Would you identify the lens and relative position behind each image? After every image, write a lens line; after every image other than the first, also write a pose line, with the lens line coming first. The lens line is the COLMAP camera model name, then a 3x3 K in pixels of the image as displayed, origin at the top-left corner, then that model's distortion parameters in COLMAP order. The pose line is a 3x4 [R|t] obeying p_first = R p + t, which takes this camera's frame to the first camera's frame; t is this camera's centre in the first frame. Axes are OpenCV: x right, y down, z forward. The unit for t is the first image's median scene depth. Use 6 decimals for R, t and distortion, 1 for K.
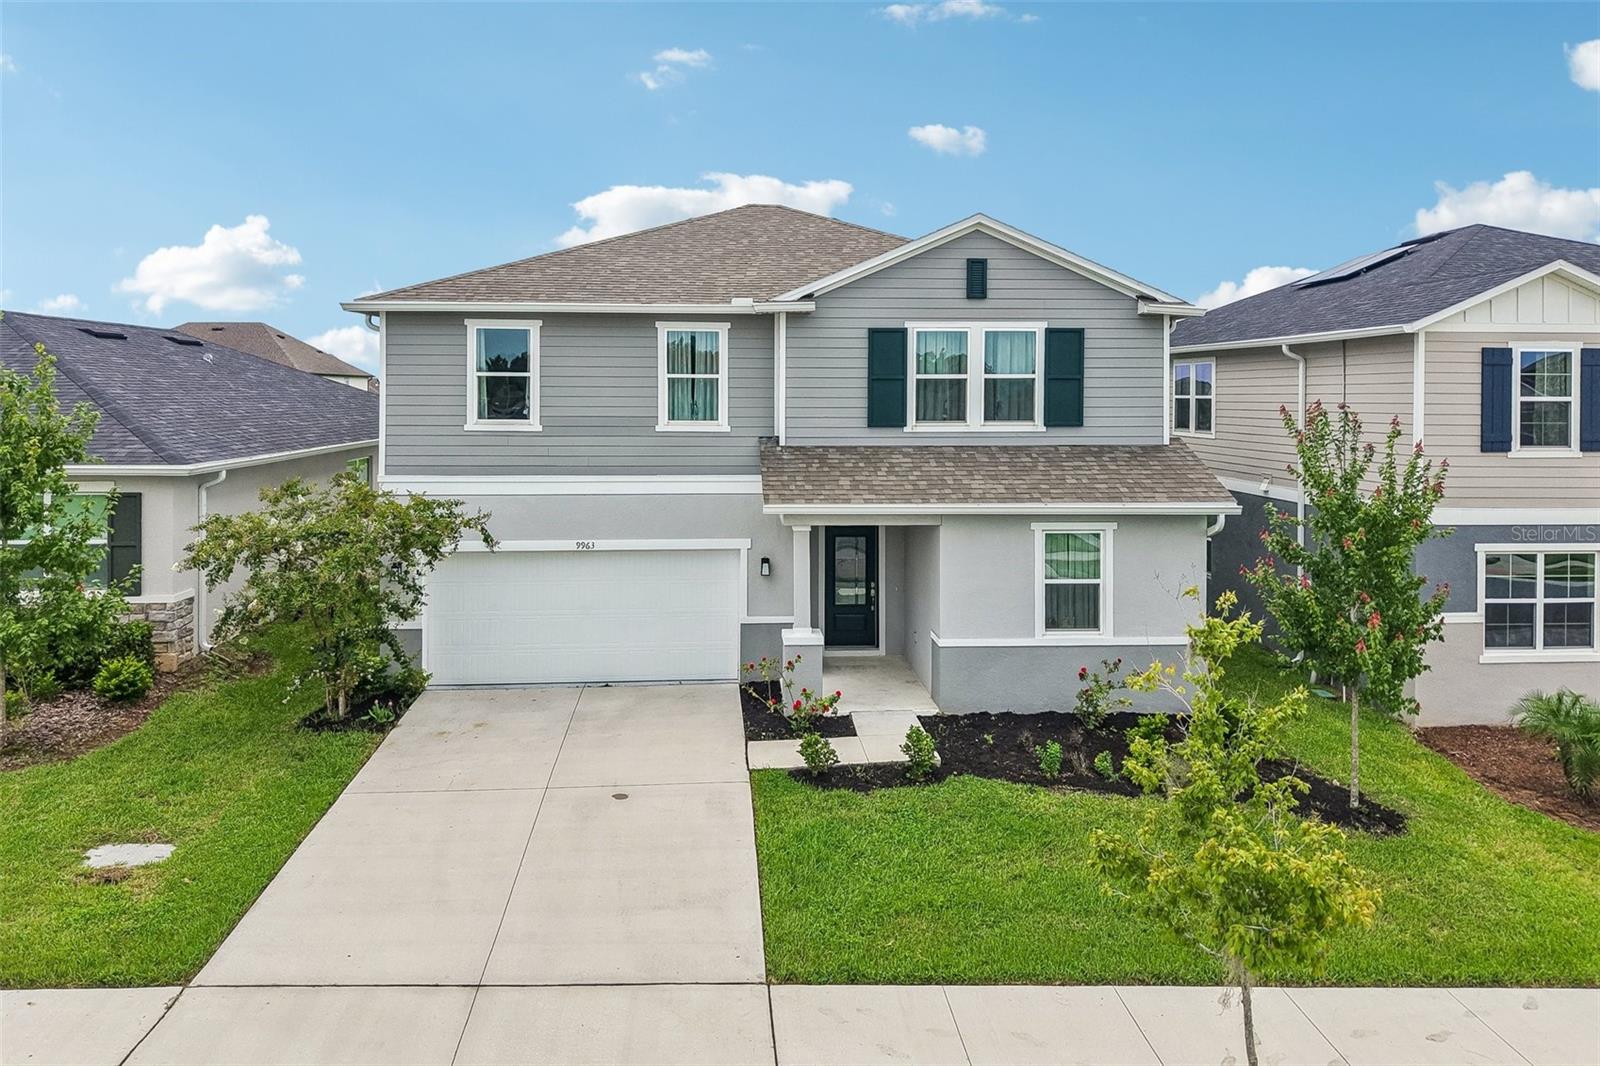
lens RADIAL K [[1127.5, 0, 792.3], [0, 1127.5, 395.5], [0, 0, 1]] dist [0.005410, -0.004016]
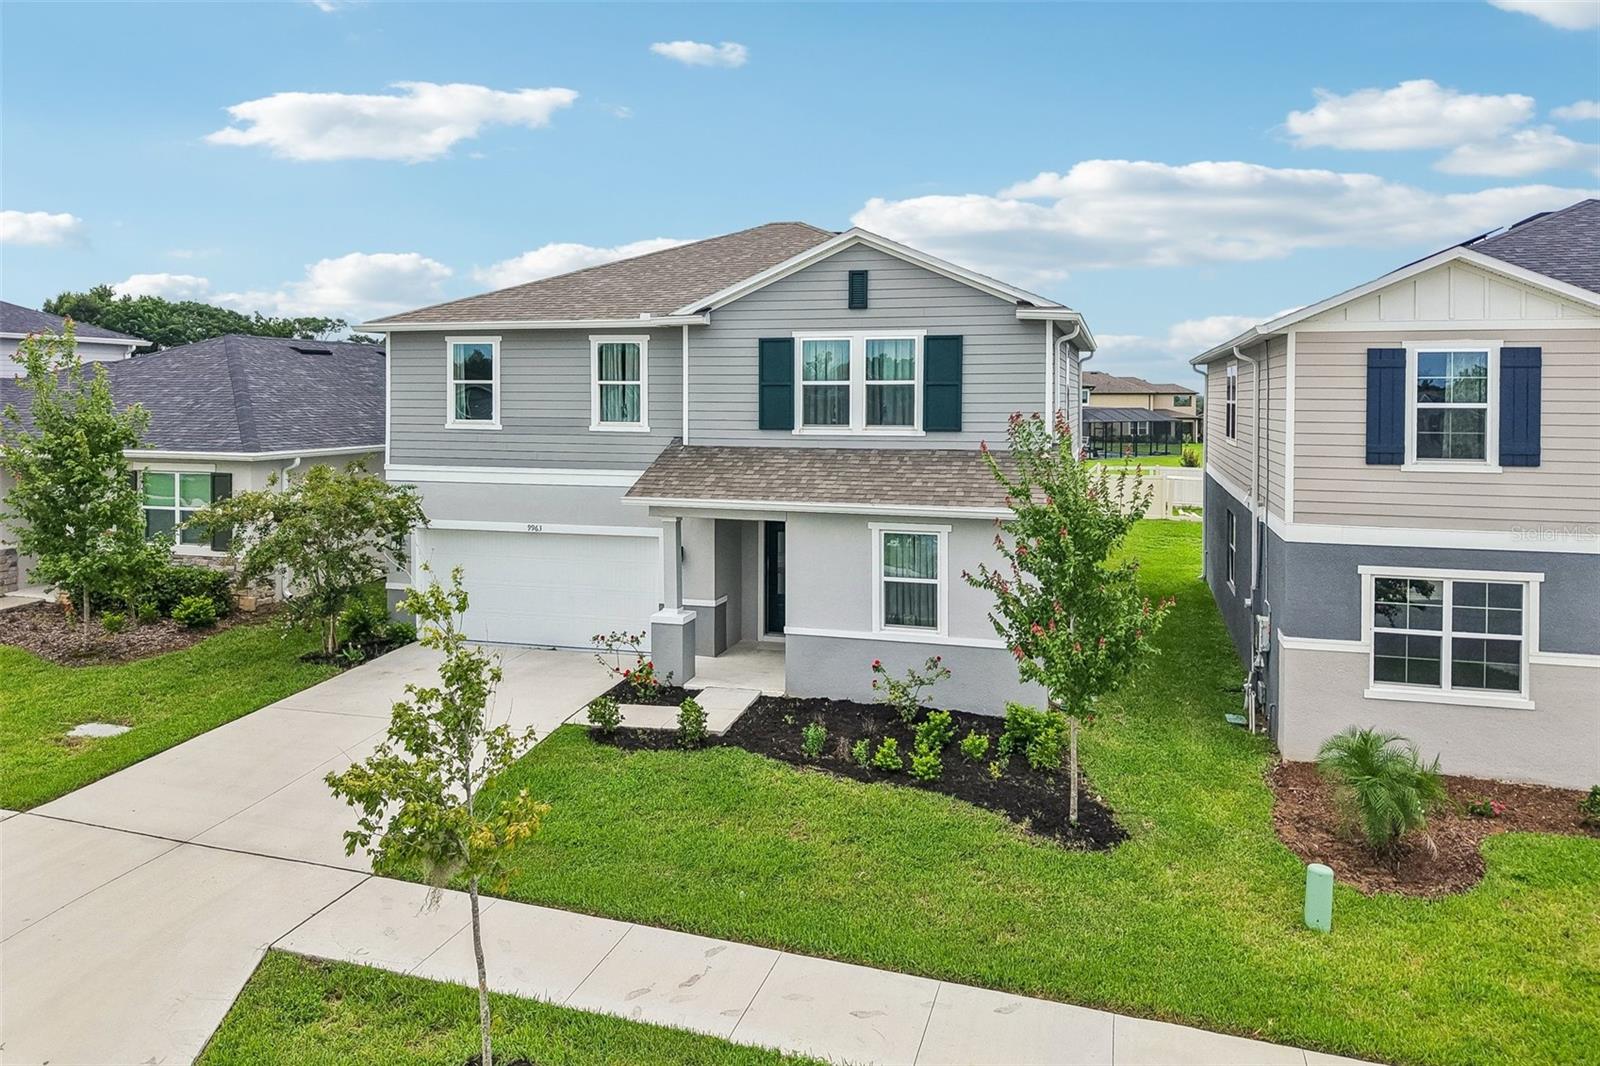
lens RADIAL K [[1101.5, 0, 789.3], [0, 1101.5, 412.4], [0, 0, 1]] dist [0.006898, -0.001358]
pose [[0.941764, 0.006142, -0.336217, 0.450480], [-0.003760, 0.999963, 0.007735, 0.003190], [0.336252, -0.006021, 0.941753, 0.011911]]
